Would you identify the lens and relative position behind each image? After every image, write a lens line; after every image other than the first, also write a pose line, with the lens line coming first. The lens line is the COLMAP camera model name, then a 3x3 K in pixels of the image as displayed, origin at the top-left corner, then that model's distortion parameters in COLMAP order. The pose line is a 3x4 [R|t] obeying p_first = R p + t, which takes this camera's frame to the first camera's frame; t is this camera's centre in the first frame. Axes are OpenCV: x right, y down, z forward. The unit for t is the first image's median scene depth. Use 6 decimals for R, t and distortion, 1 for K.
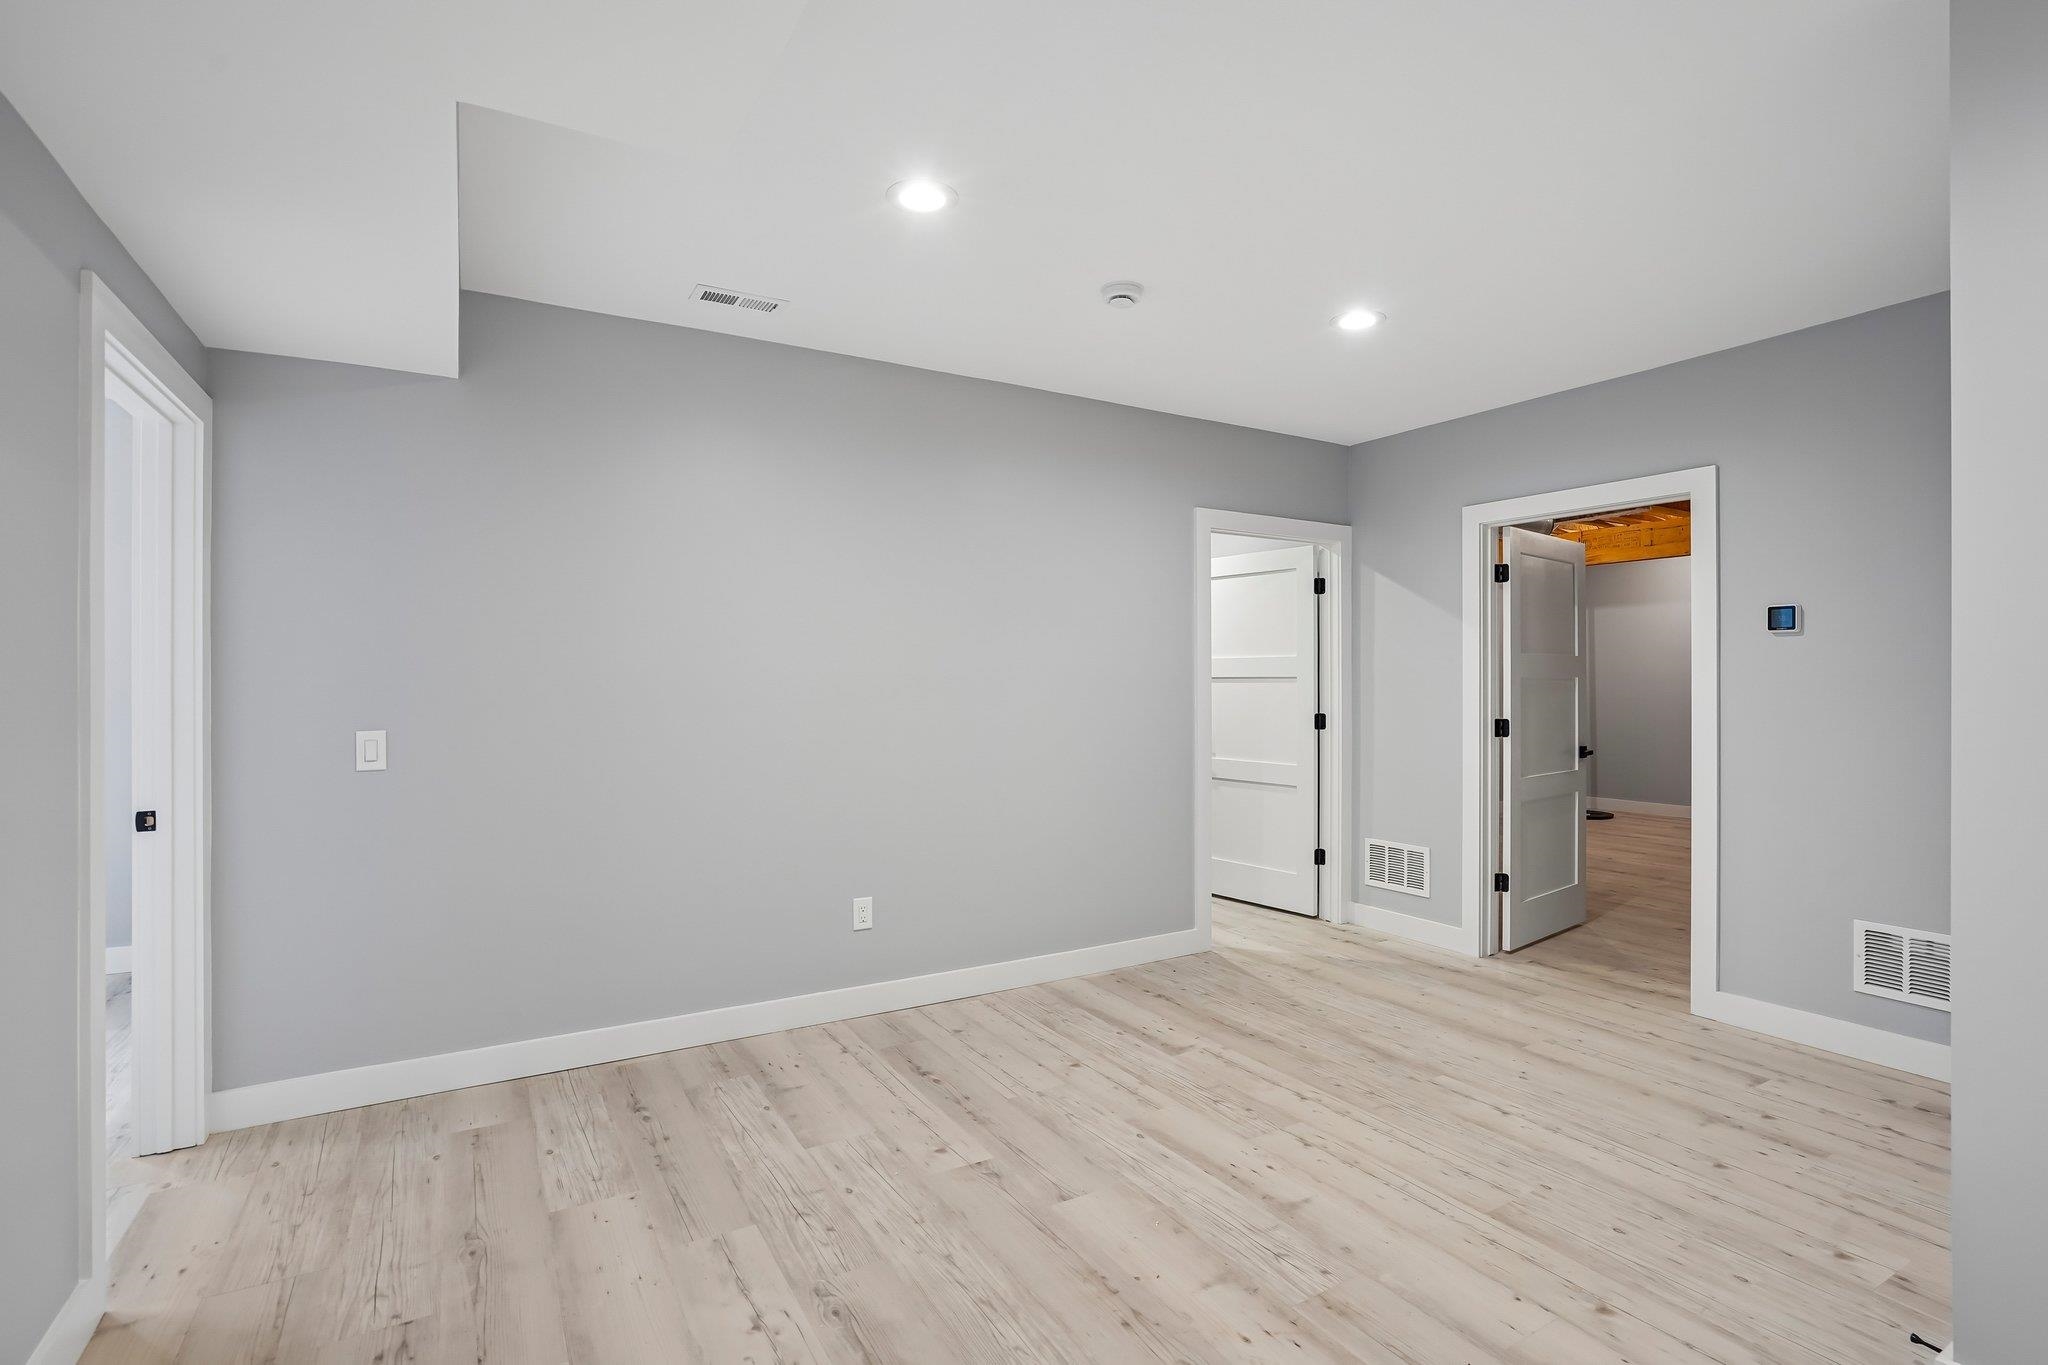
lens RADIAL K [[965.7, 0, 1036.0], [0, 965.7, 683.4], [0, 0, 1]] dist [-0.001245, 0.000679]
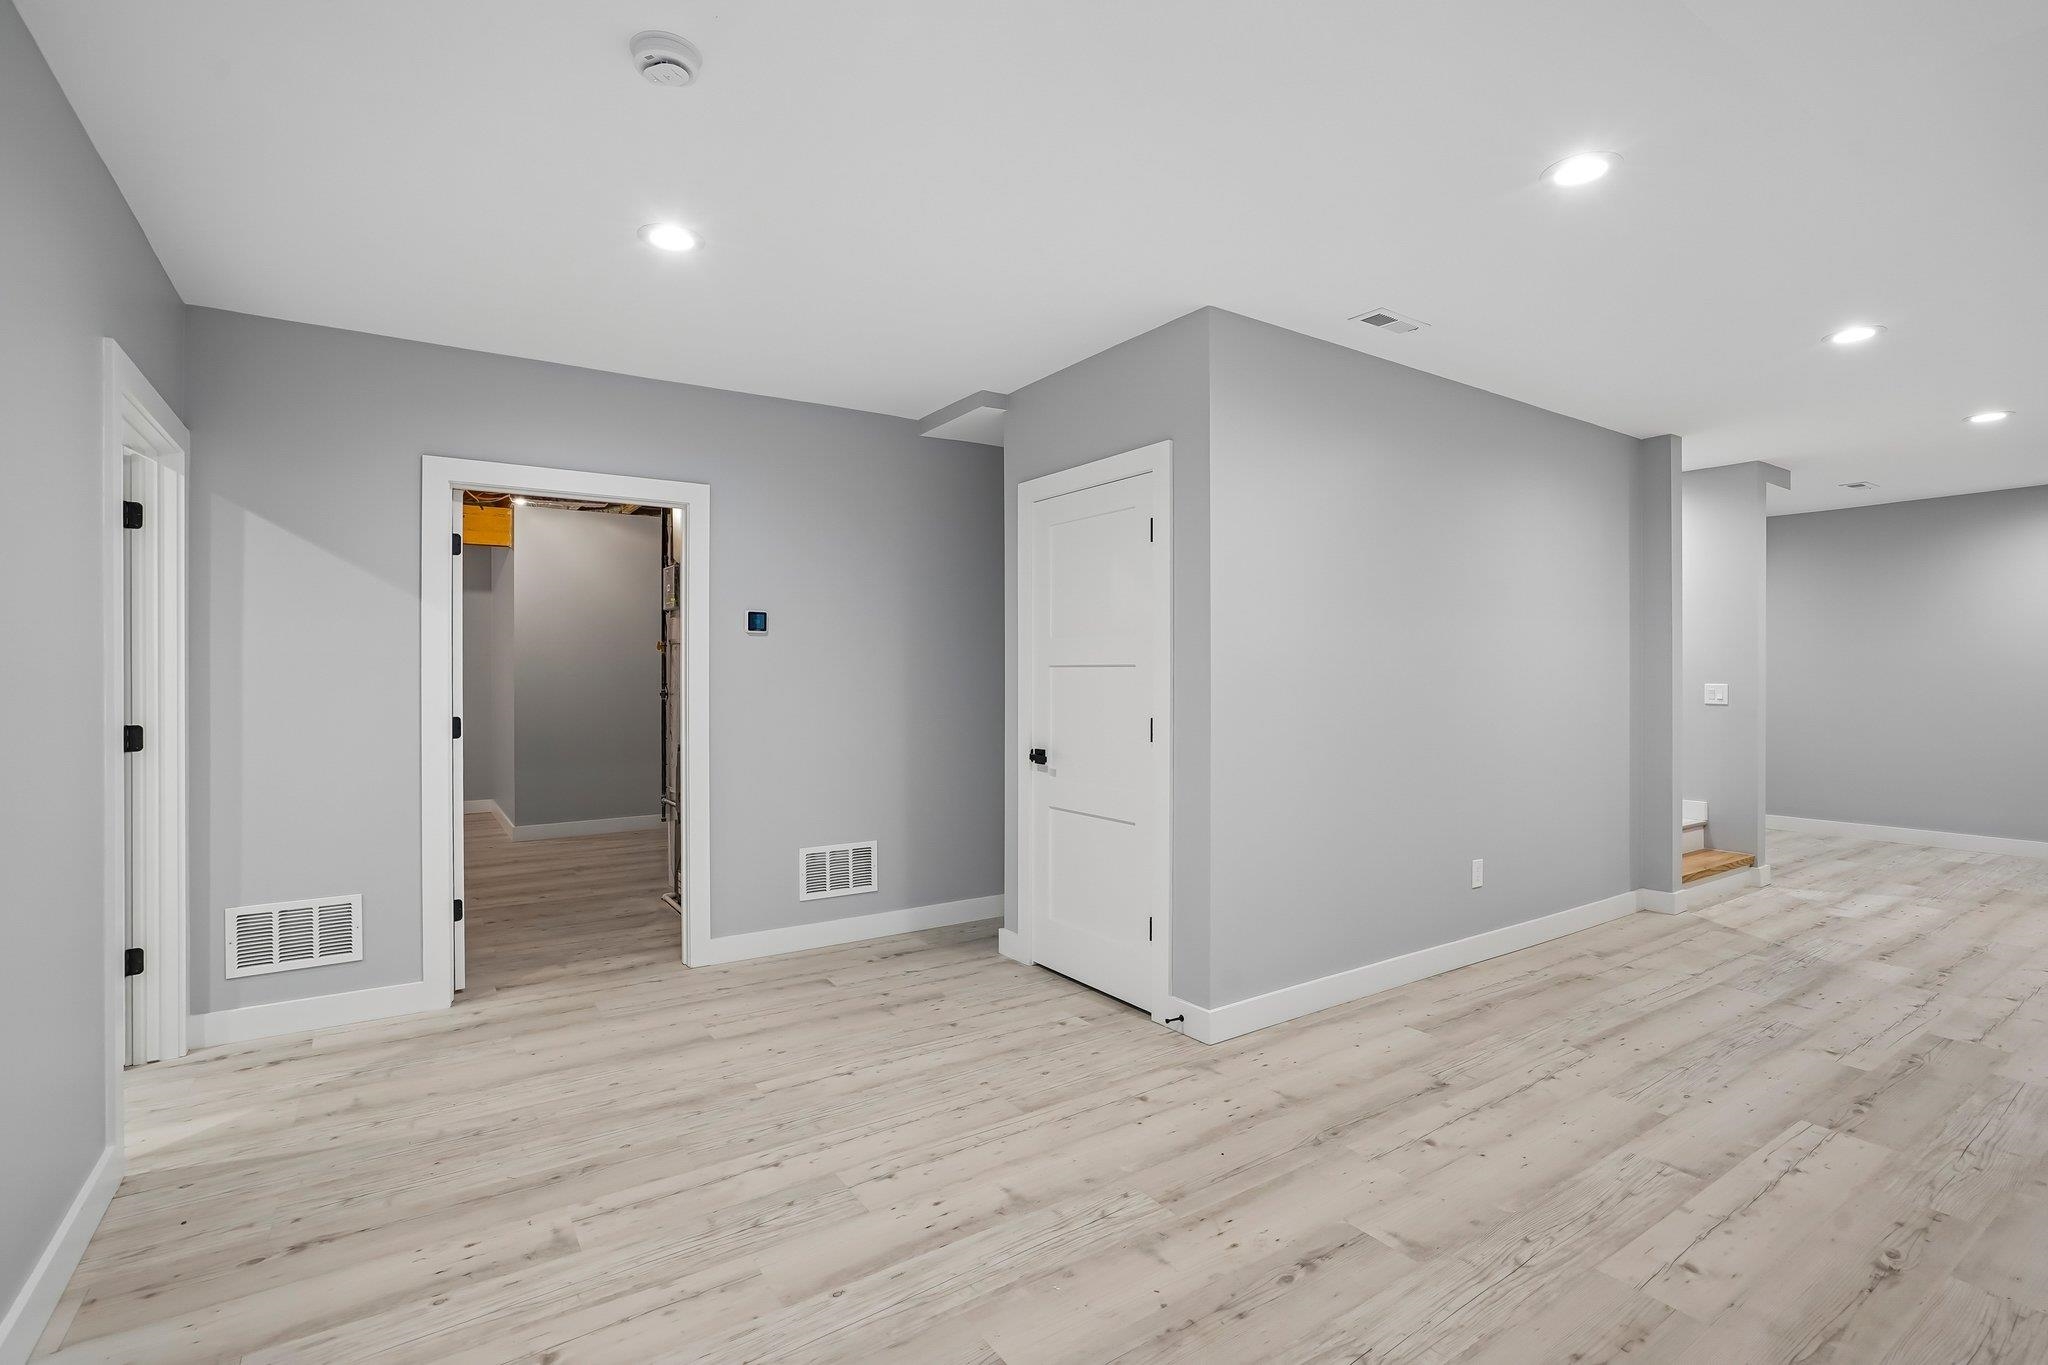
lens RADIAL K [[957.1, 0, 1029.9], [0, 957.1, 682.1], [0, 0, 1]] dist [-0.051265, 0.025217]
pose [[-0.050174, -0.004121, 0.998732, -0.519272], [0.003275, 0.999985, 0.004290, 0.004905], [-0.998735, 0.003486, -0.050160, 0.765513]]
